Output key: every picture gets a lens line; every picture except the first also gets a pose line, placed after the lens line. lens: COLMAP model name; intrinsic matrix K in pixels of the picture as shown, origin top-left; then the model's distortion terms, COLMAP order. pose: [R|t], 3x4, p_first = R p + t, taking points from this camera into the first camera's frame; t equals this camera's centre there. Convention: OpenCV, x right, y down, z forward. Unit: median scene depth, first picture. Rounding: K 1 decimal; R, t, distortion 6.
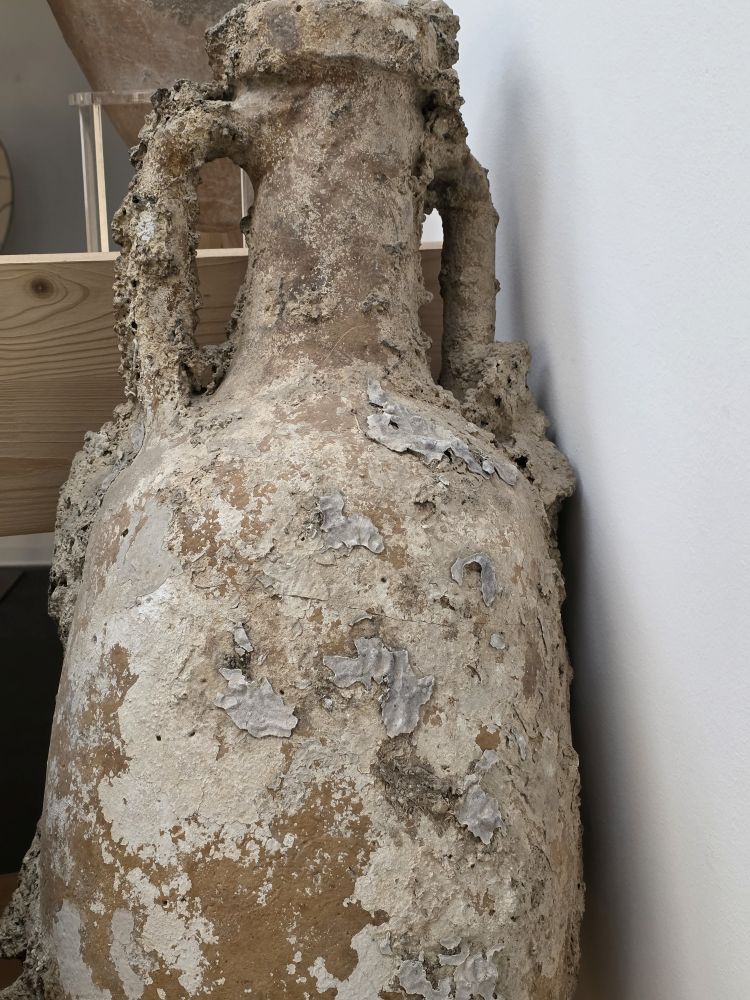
lens RADIAL K [[1432.0, 0, 375.1], [0, 1432.0, 499.5], [0, 0, 1]] dist [0.041156, 0.000000]
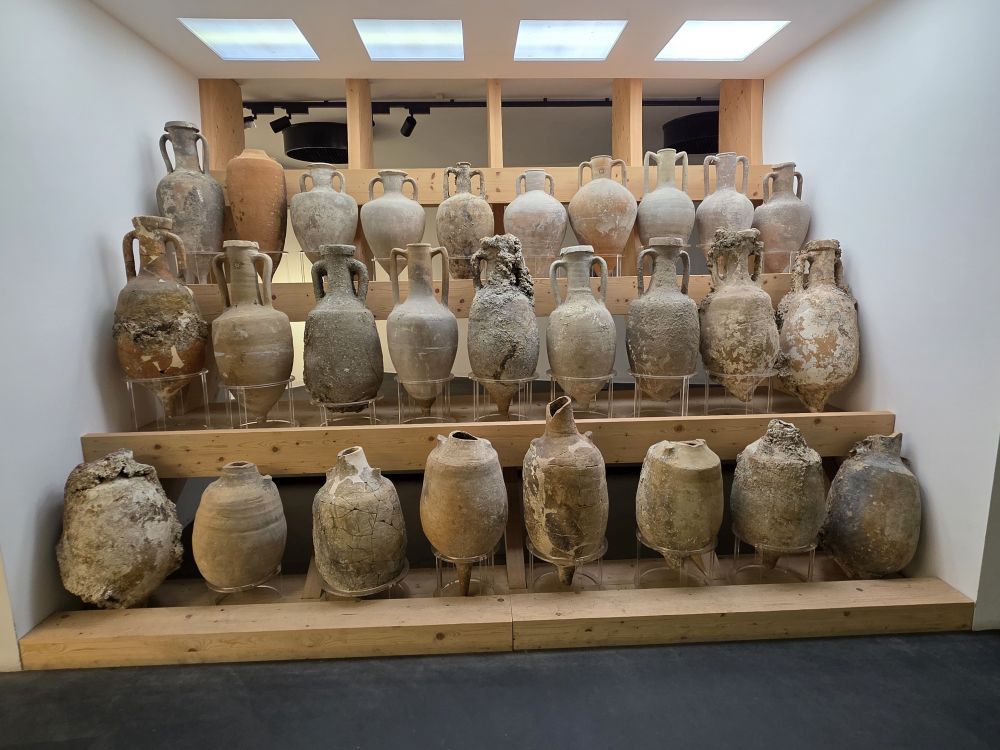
lens RADIAL K [[529.5, 0, 500.0], [0, 529.5, 373.8], [0, 0, 1]] dist [-0.000182, -0.000010]
pose [[0.972700, 0.036656, -0.229152, -1.095397], [-0.049086, 0.997603, -0.048779, 0.631160], [0.226814, 0.058696, 0.972168, -2.245249]]
